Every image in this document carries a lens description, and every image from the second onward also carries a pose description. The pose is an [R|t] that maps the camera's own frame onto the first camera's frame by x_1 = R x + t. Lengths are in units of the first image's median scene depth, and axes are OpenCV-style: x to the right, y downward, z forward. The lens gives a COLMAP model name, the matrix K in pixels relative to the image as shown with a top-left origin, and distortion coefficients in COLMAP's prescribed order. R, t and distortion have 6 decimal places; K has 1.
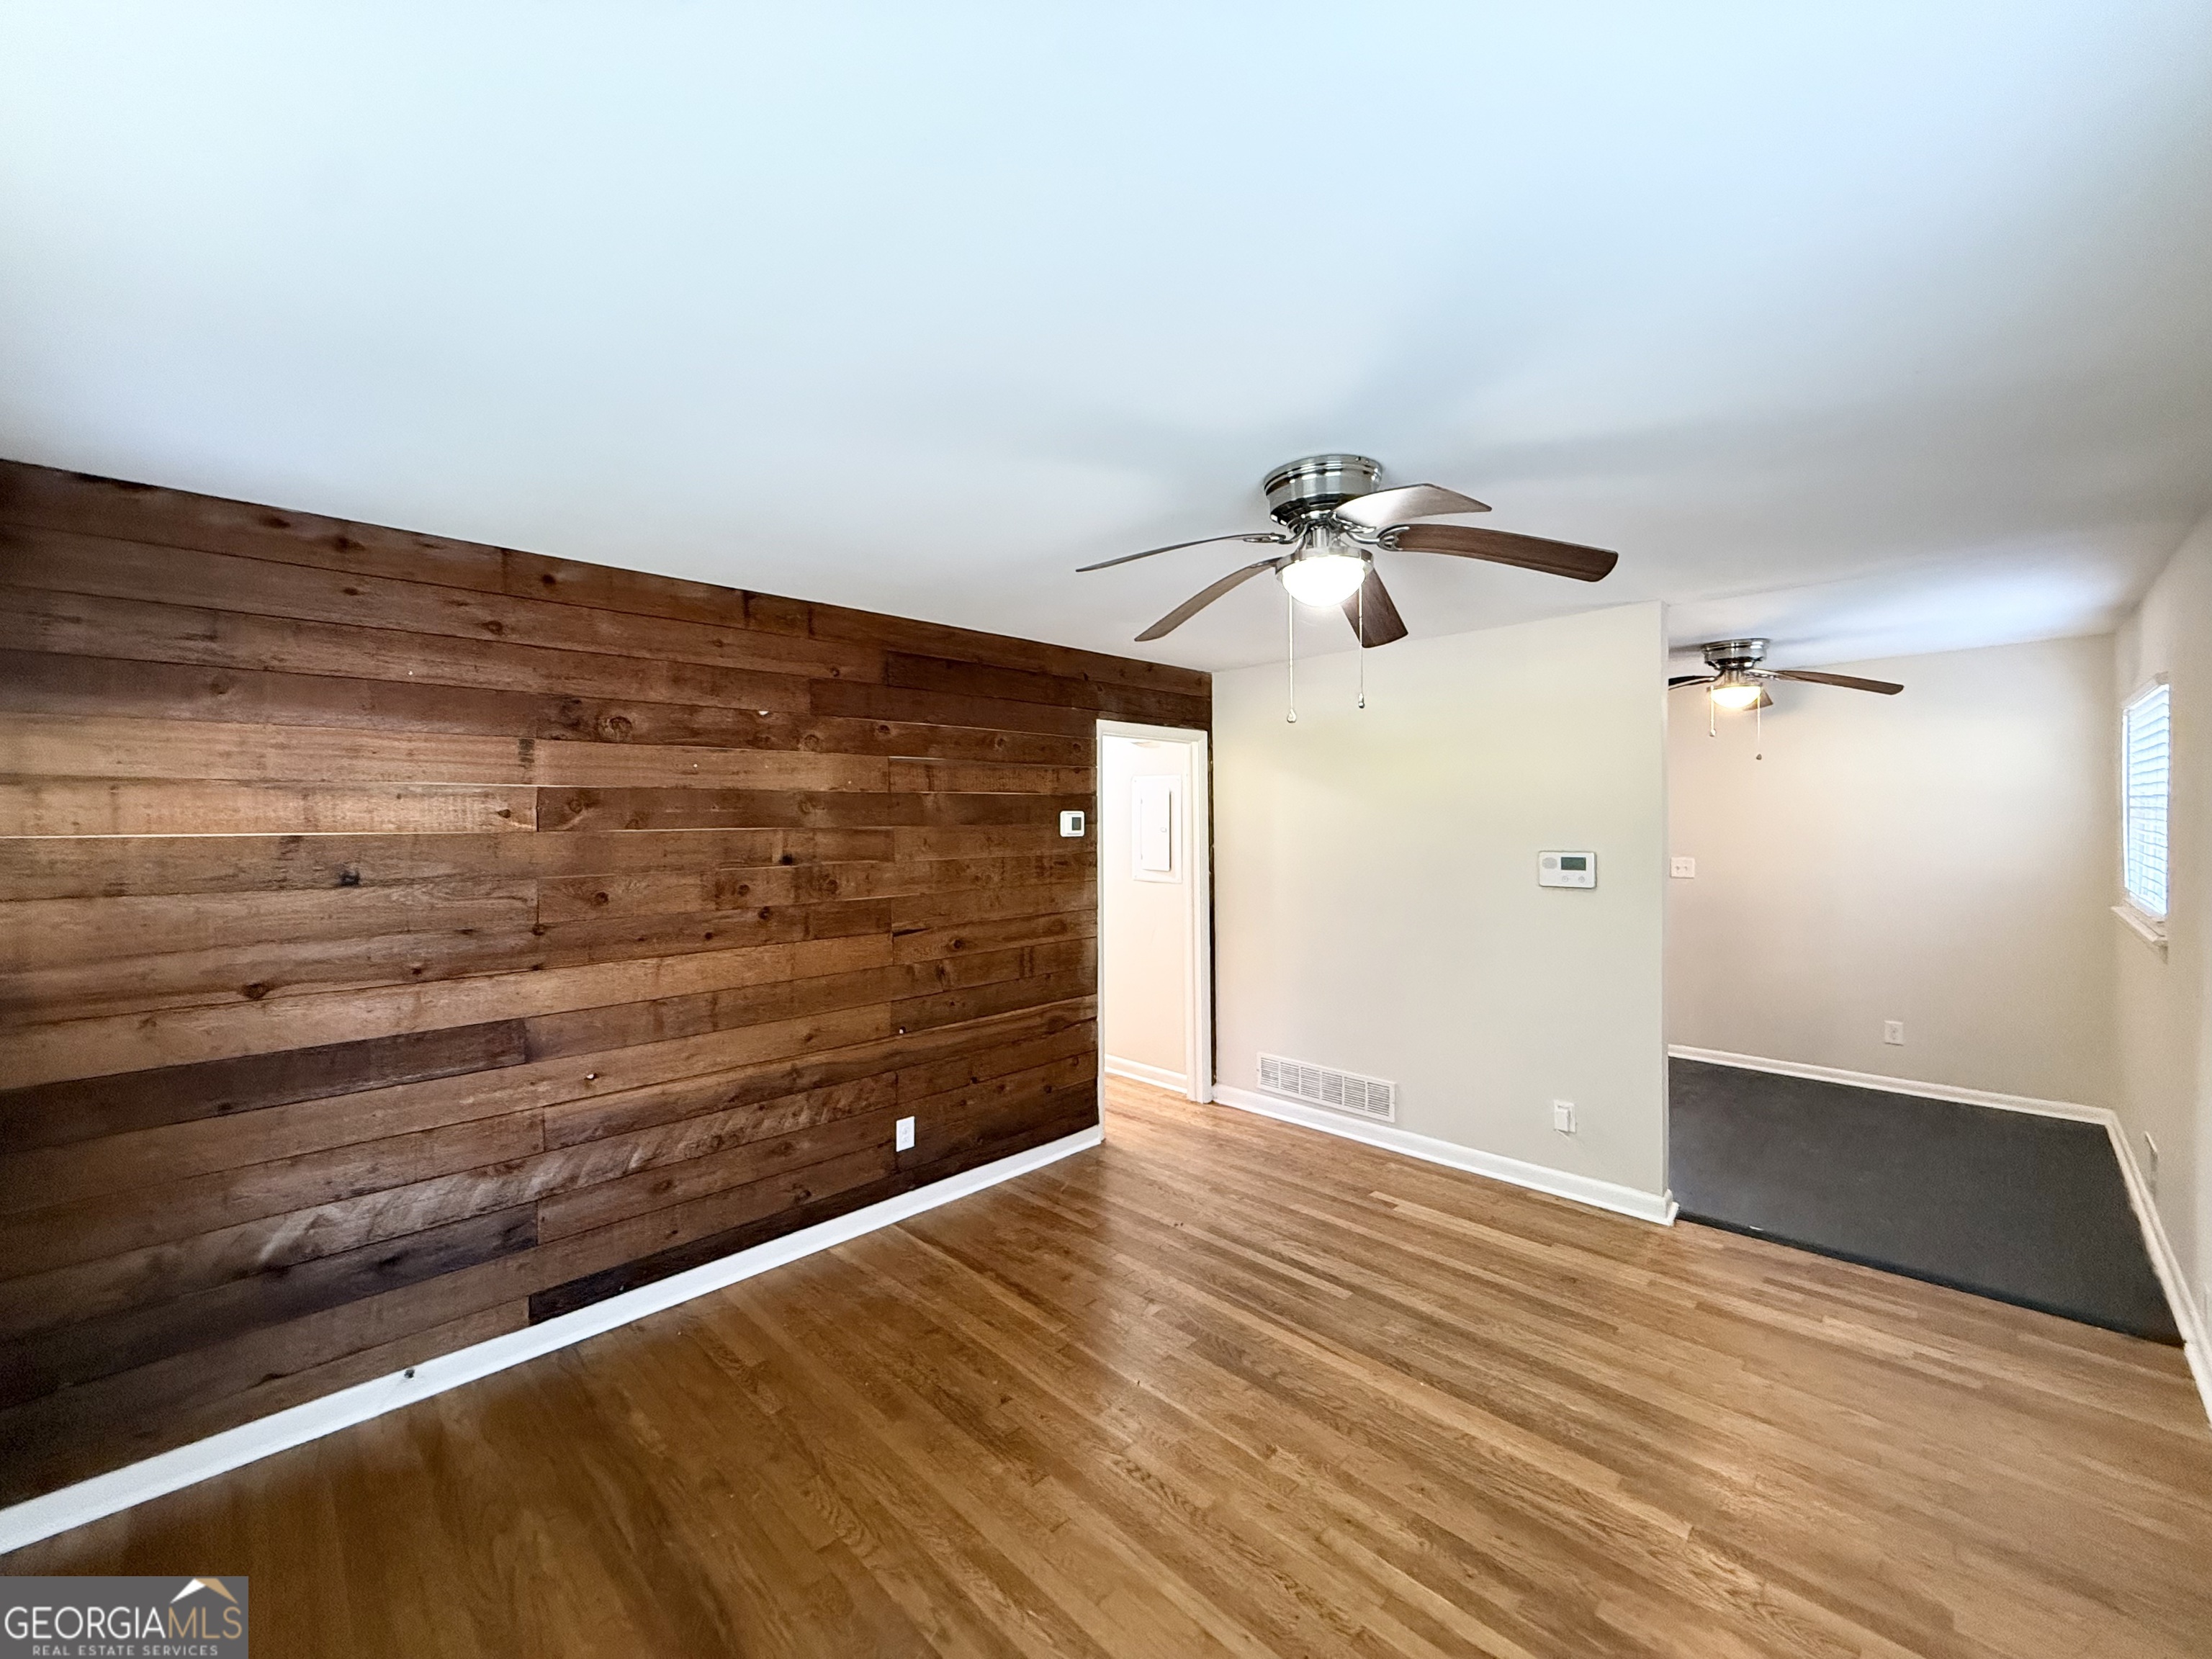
lens RADIAL K [[874.4, 0, 1099.4], [0, 874.4, 819.9], [0, 0, 1]] dist [0.002454, -0.000045]
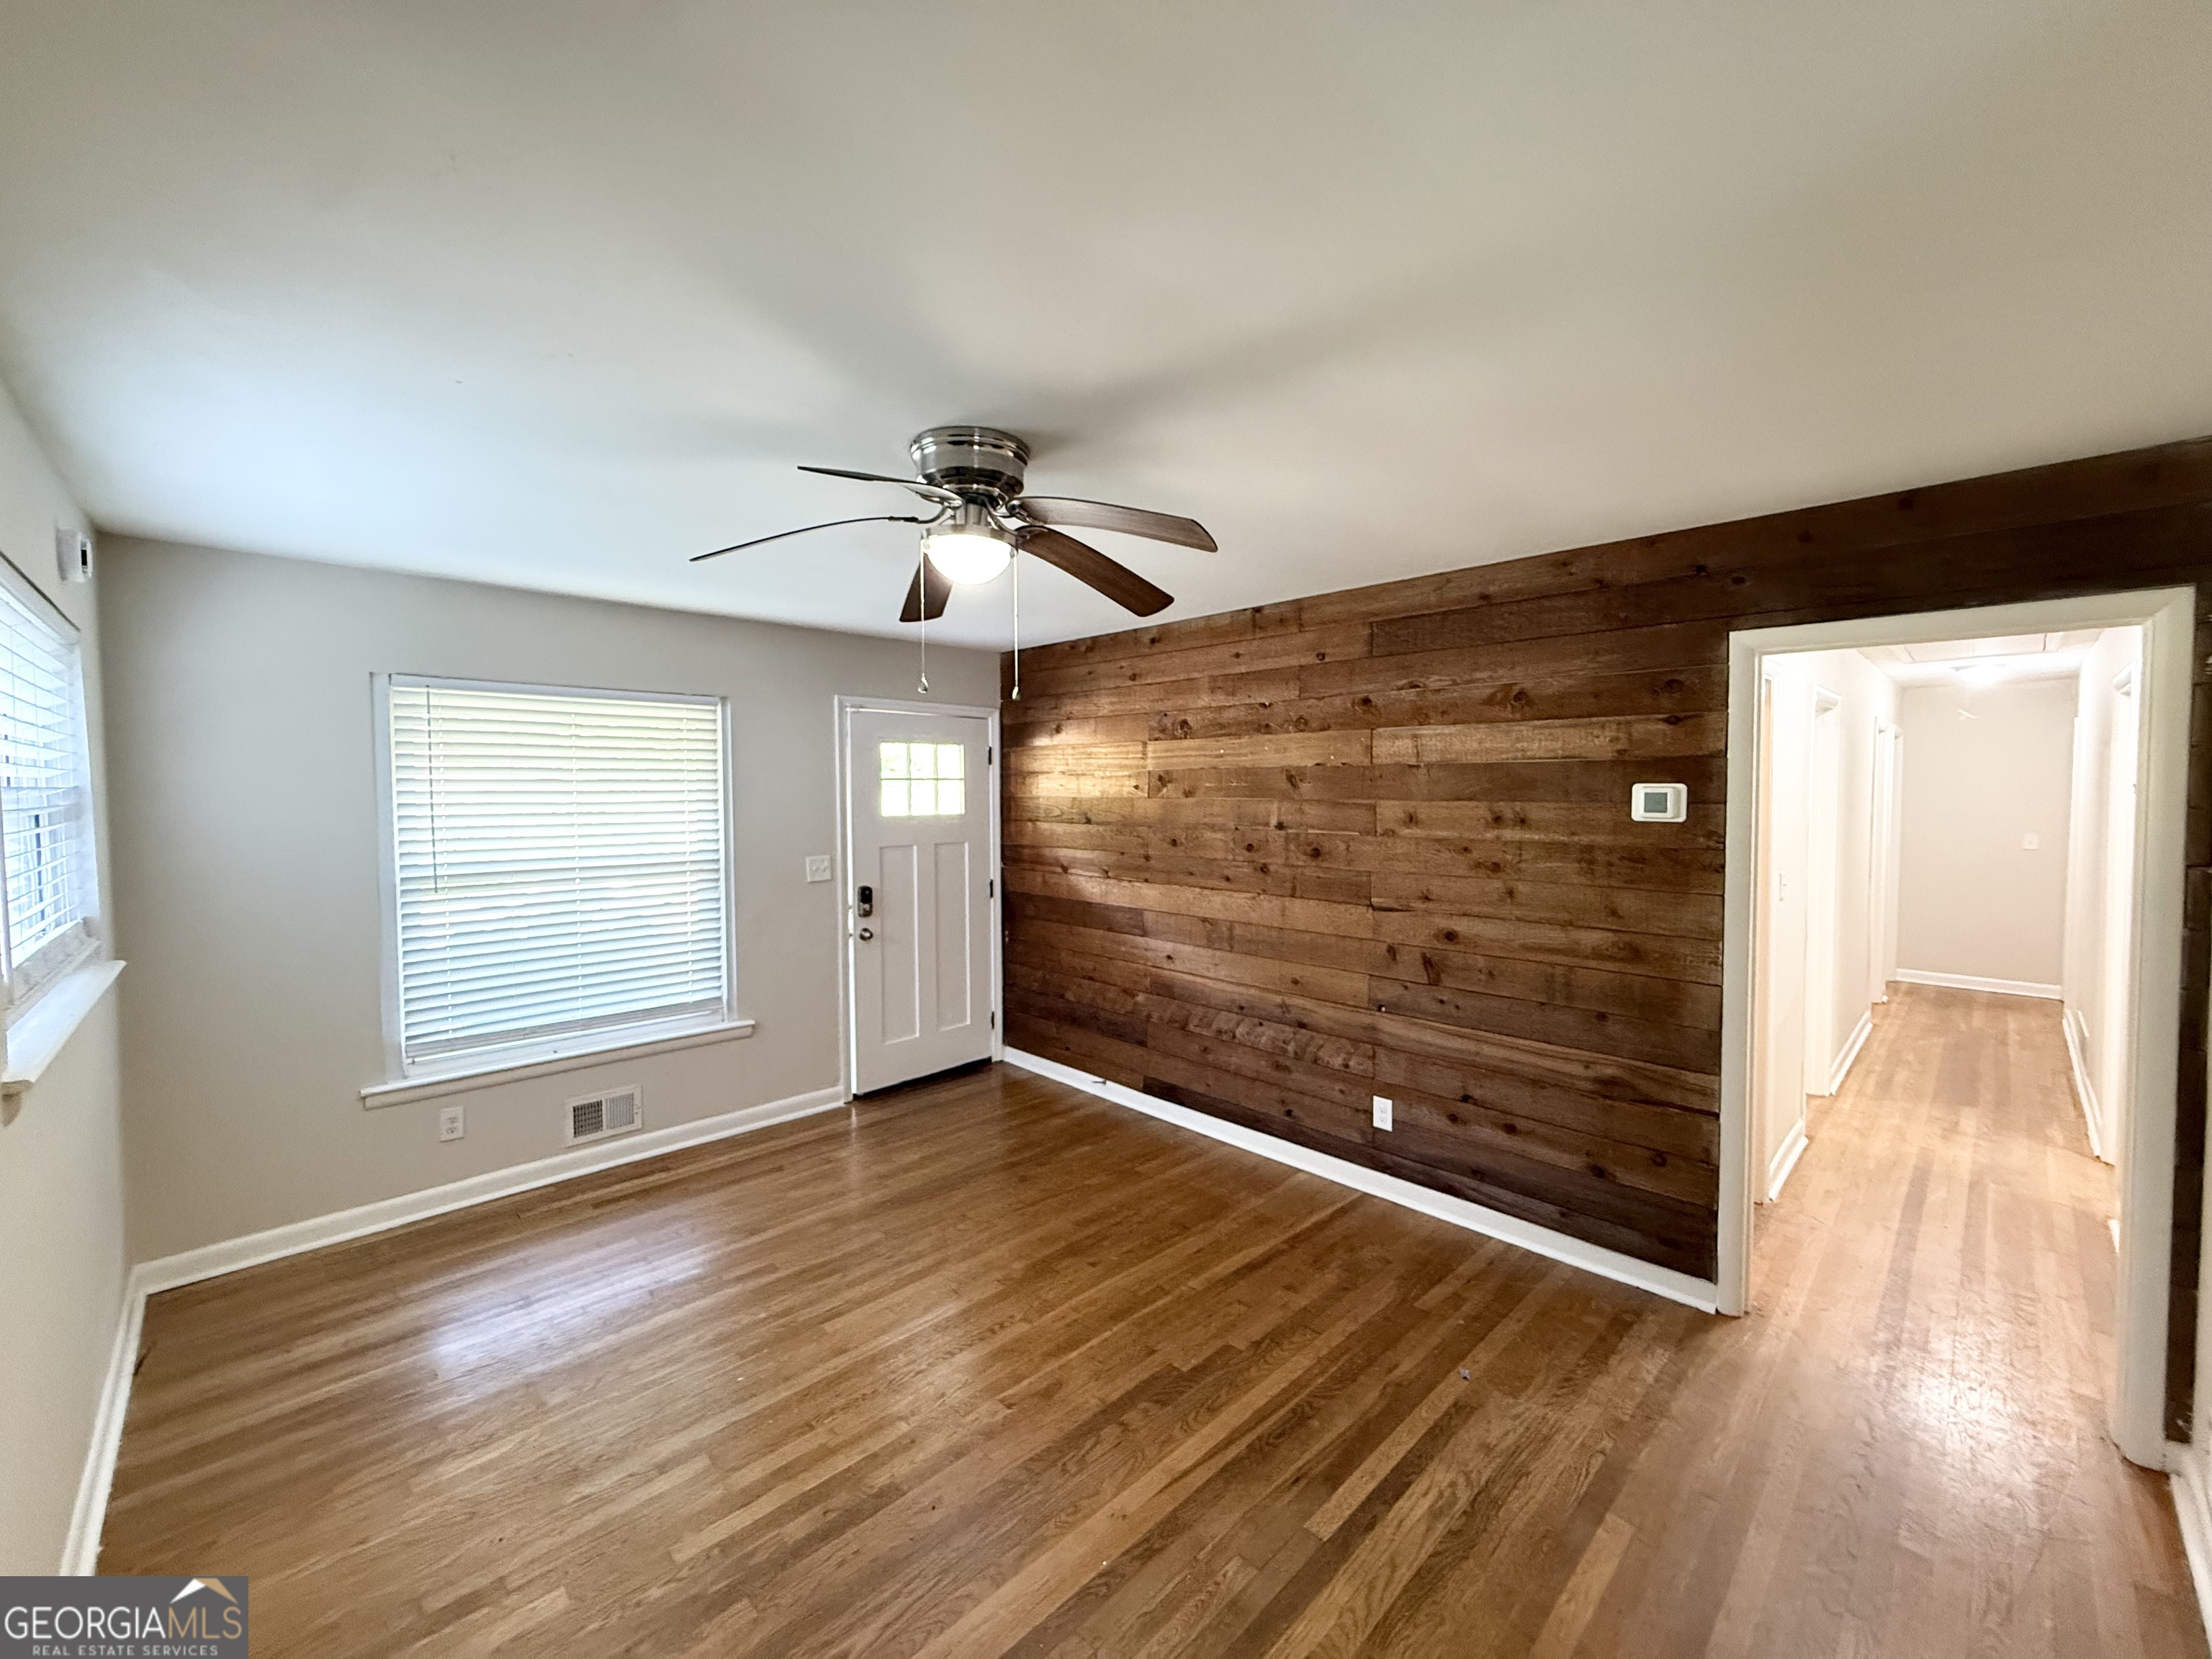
lens RADIAL K [[874.4, 0, 1101.5], [0, 874.4, 822.4], [0, 0, 1]] dist [0.002454, -0.000045]
pose [[0.001155, 0.044804, -0.998995, 0.864288], [-0.002559, 0.998993, 0.044801, -0.011912], [0.999996, 0.002505, 0.001269, 0.795585]]
